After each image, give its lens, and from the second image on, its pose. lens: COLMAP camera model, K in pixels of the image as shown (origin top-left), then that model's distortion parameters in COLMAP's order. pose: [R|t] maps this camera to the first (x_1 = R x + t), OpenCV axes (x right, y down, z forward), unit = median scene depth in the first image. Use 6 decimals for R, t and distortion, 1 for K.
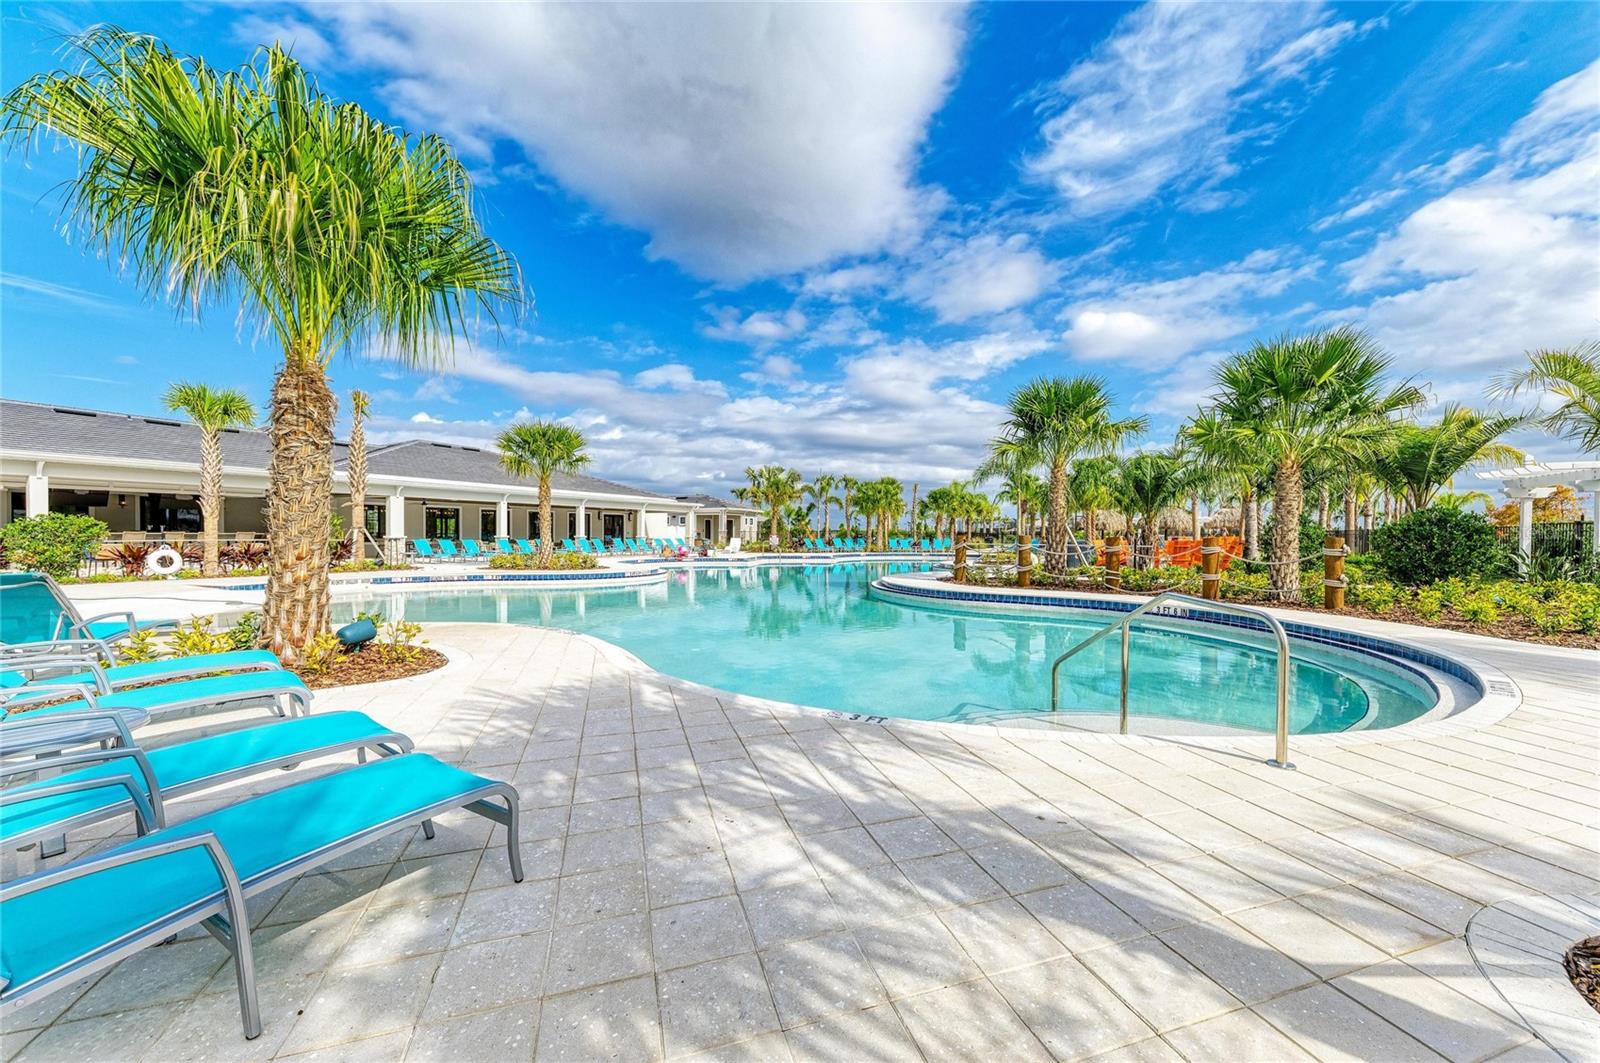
lens RADIAL K [[661.0, 0, 800.0], [0, 661.0, 531.5], [0, 0, 1]] dist [-0.000135, -0.000039]
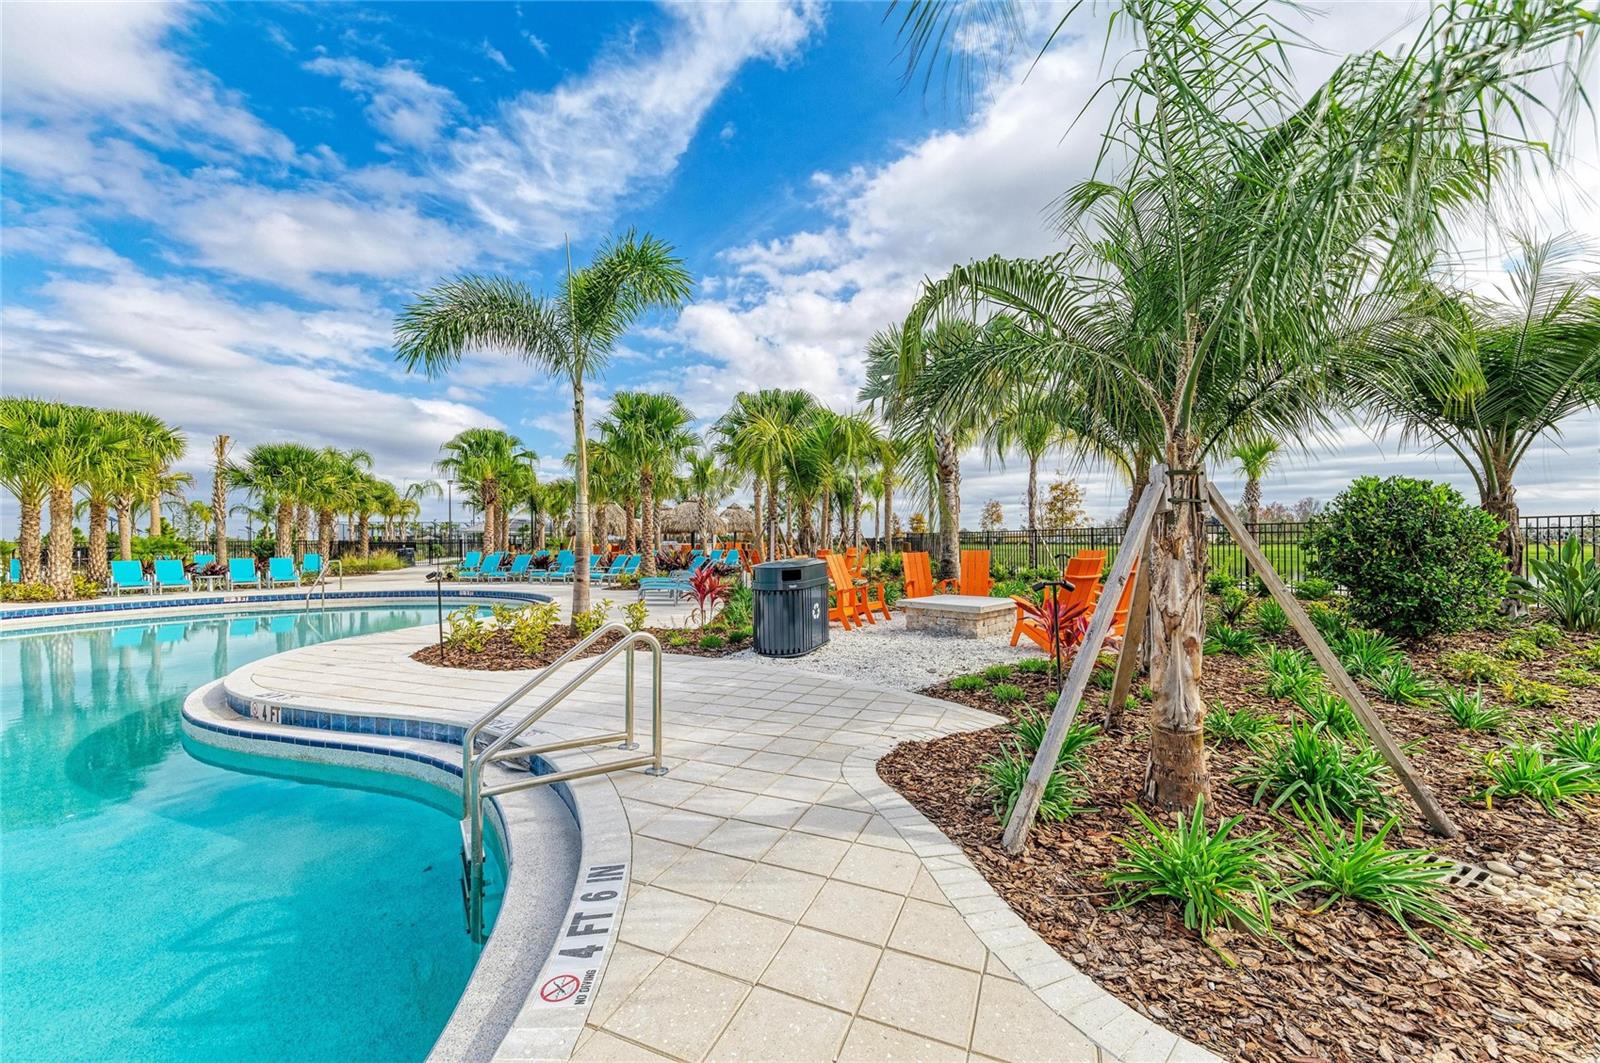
lens RADIAL K [[661.0, 0, 800.0], [0, 661.0, 531.5], [0, 0, 1]] dist [-0.000135, -0.000039]
pose [[0.601530, 0.012938, 0.798746, 0.060941], [0.011745, 0.999618, -0.025036, 0.010593], [-0.798764, 0.024441, 0.601148, 0.451174]]
